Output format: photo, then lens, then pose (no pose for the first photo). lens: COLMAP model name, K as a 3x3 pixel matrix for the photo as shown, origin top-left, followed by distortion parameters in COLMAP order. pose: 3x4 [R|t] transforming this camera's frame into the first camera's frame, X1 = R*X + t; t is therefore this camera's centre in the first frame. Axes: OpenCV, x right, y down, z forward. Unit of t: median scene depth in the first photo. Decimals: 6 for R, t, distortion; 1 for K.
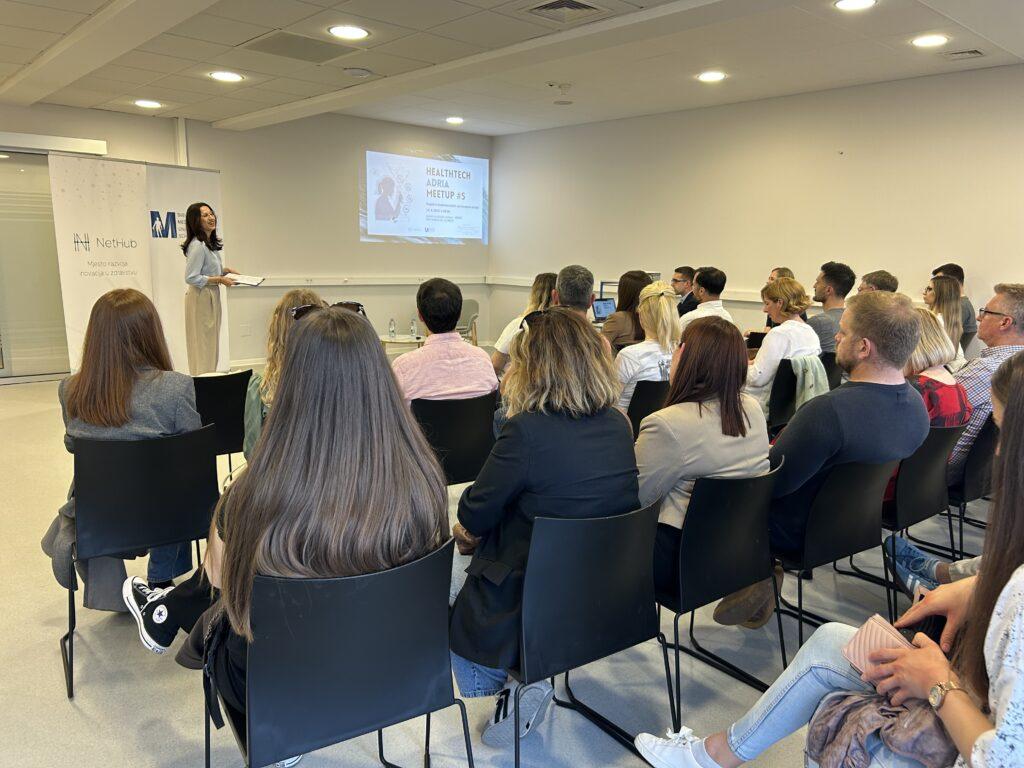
lens RADIAL K [[790.9, 0, 512.0], [0, 790.9, 384.0], [0, 0, 1]] dist [0.165529, -0.193019]
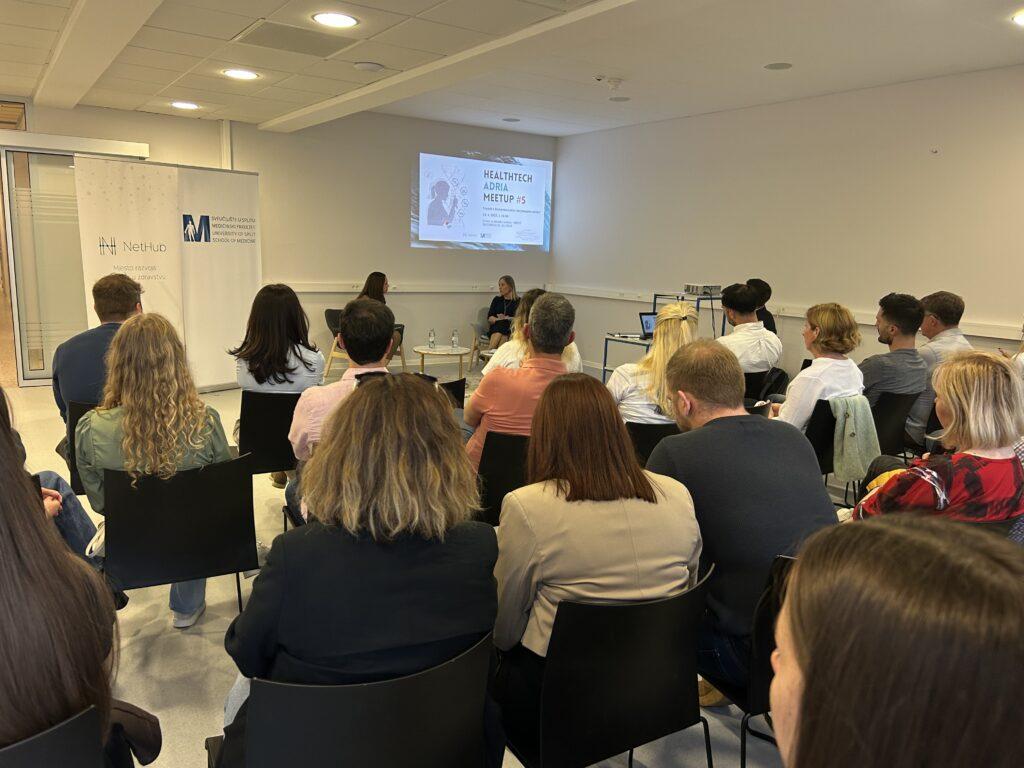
lens RADIAL K [[790.9, 0, 512.0], [0, 790.9, 384.0], [0, 0, 1]] dist [0.165529, -0.193019]
pose [[0.989890, 0.036916, -0.136947, 0.080043], [-0.037385, 0.999301, -0.000847, -0.019897], [0.136820, 0.005959, 0.990578, 0.076340]]
